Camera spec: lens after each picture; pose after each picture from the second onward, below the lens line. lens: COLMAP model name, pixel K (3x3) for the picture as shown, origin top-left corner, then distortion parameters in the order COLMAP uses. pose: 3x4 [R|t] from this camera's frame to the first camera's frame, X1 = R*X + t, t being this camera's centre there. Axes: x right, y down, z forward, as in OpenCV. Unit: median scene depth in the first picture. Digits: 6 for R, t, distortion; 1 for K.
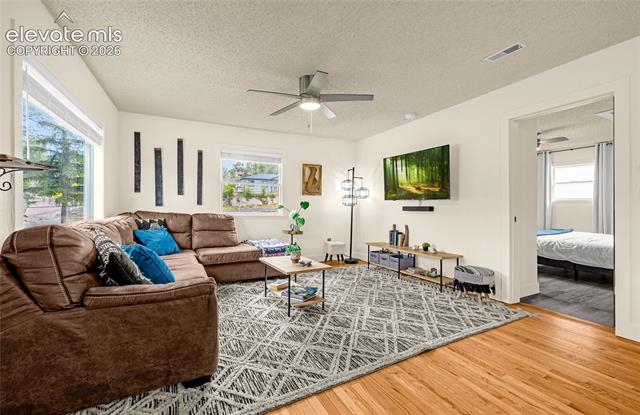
lens RADIAL K [[268.1, 0, 316.5], [0, 268.1, 205.4], [0, 0, 1]] dist [0.000482, 0.000218]
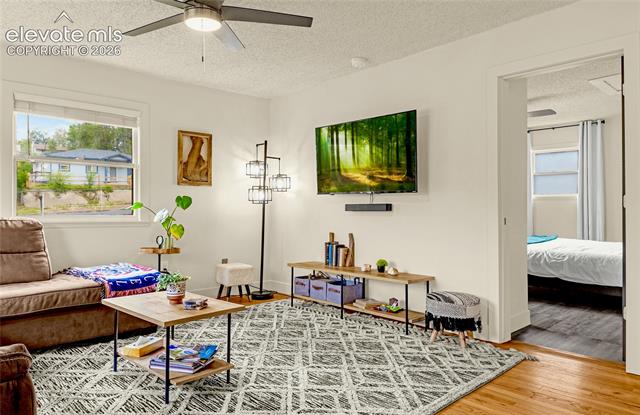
lens RADIAL K [[430.0, 0, 313.3], [0, 430.0, 205.1], [0, 0, 1]] dist [0.055112, -0.066023]
pose [[0.960335, -0.000719, 0.278847, -0.045690], [0.001120, 0.999999, -0.001279, 0.008856], [-0.278845, 0.001540, 0.960335, 0.047652]]
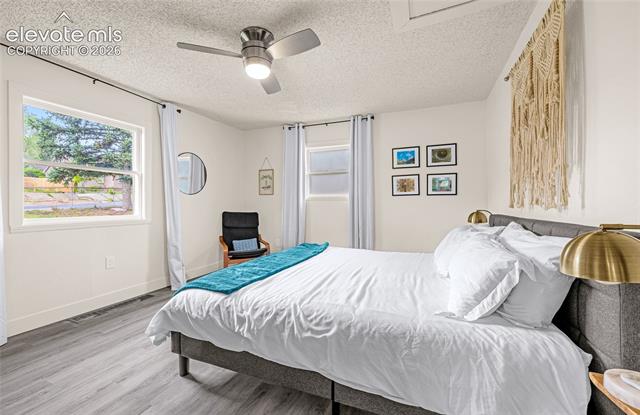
lens RADIAL K [[268.1, 0, 316.5], [0, 268.1, 205.4], [0, 0, 1]] dist [0.000482, 0.000218]
pose [[0.745533, 0.010761, 0.666381, 0.822432], [-0.011323, 0.999930, -0.003480, 0.009574], [-0.666372, -0.004951, 0.745603, 0.869616]]
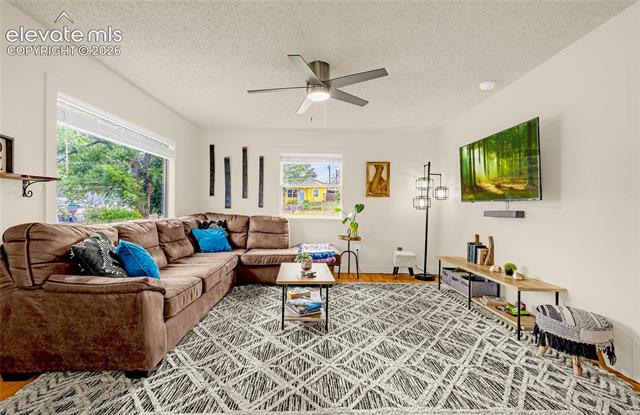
lens RADIAL K [[275.5, 0, 317.6], [0, 275.5, 206.1], [0, 0, 1]] dist [0.003816, 0.000495]
pose [[0.893982, 0.001531, -0.448101, 0.308424], [-0.004410, 0.999976, -0.005381, -0.002953], [0.448082, 0.006786, 0.893967, 0.150883]]
